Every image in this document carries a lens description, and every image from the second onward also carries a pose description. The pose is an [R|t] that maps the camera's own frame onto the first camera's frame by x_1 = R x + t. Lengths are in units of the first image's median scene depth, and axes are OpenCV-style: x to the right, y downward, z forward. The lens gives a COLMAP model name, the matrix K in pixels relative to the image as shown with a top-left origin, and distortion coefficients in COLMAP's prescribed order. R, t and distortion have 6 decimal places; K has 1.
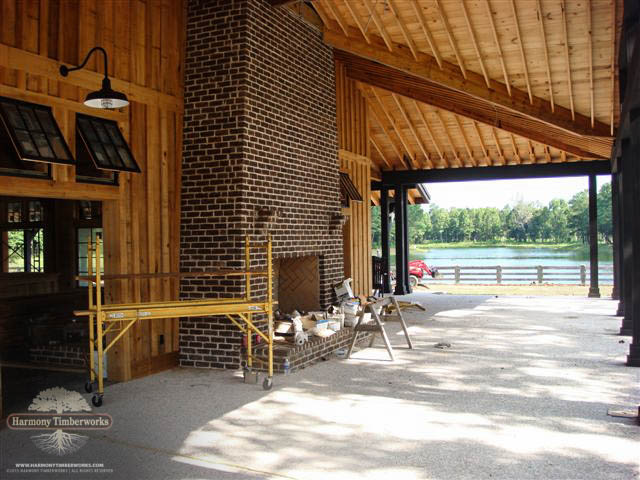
lens RADIAL K [[663.1, 0, 319.8], [0, 663.1, 229.4], [0, 0, 1]] dist [-0.179189, 0.145468]
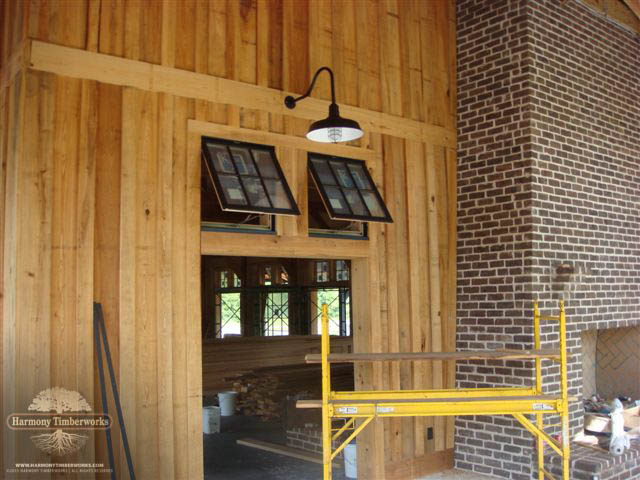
lens RADIAL K [[663.1, 0, 319.8], [0, 663.1, 229.4], [0, 0, 1]] dist [-0.179189, 0.145468]
pose [[0.878533, -0.044493, -0.475605, 0.023411], [0.003881, 0.996285, -0.086032, -0.009059], [0.477665, 0.073736, 0.875442, 0.228977]]
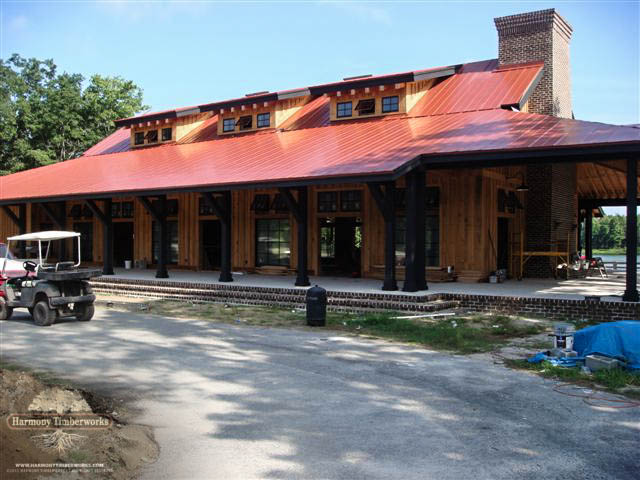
lens RADIAL K [[663.1, 0, 319.8], [0, 663.1, 229.4], [0, 0, 1]] dist [-0.179189, 0.145468]
pose [[0.977285, 0.026827, -0.210223, -0.490508], [-0.027335, 0.999626, 0.000490, 0.027446], [0.210157, 0.005267, 0.977653, -1.899399]]
